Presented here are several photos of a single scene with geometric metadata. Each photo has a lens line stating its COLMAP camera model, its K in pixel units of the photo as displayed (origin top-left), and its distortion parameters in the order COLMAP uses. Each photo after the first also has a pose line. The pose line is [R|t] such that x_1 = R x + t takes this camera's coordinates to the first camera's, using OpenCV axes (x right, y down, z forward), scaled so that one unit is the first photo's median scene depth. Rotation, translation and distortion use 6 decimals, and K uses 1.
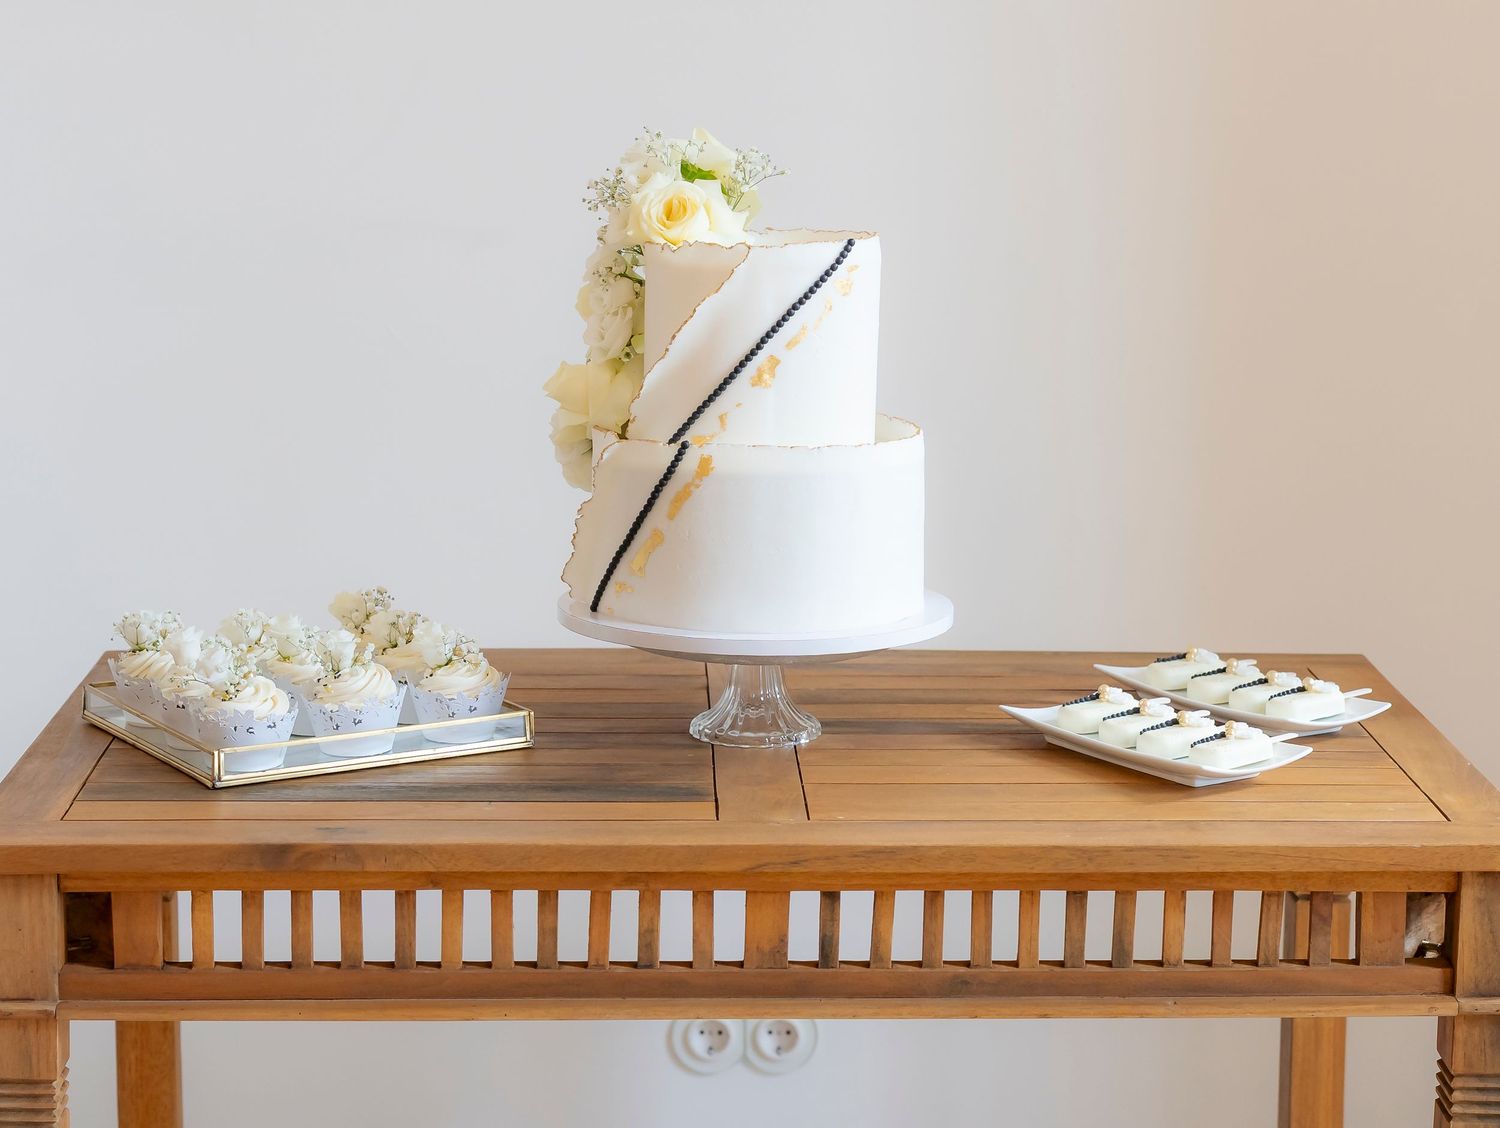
lens RADIAL K [[3014.5, 0, 750.3], [0, 3014.5, 562.9], [0, 0, 1]] dist [-0.045451, 0.000000]
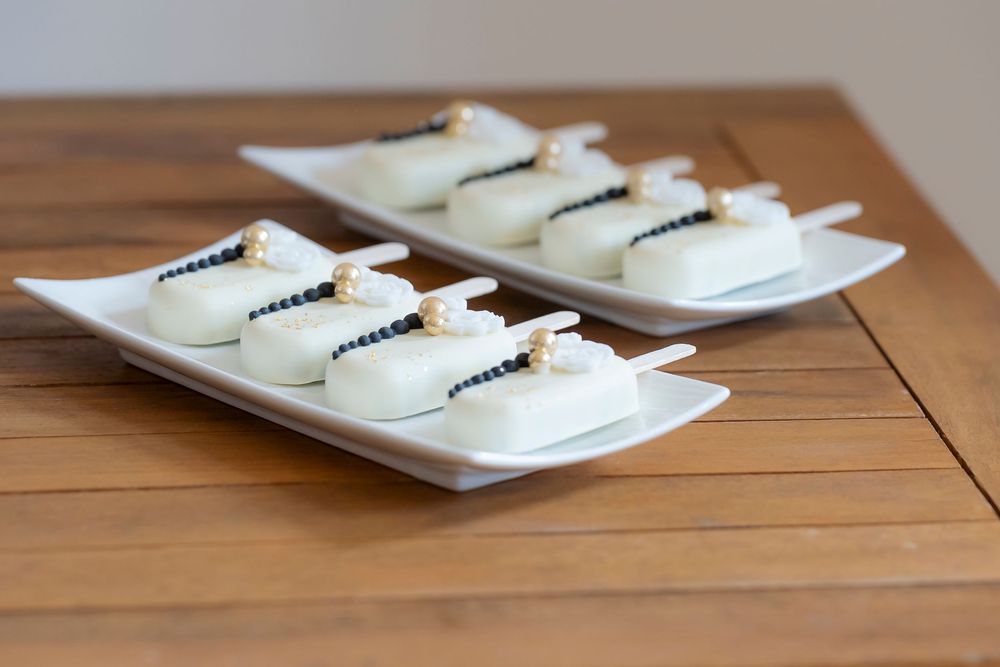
lens RADIAL K [[5612.5, 0, 500.0], [0, 5612.5, 333.5], [0, 0, 1]] dist [-0.251460, 0.000000]
pose [[0.989565, -0.026778, 0.141574, 0.038740], [0.010816, 0.993611, 0.112336, -0.035318], [-0.143677, -0.109632, 0.983533, 0.204392]]
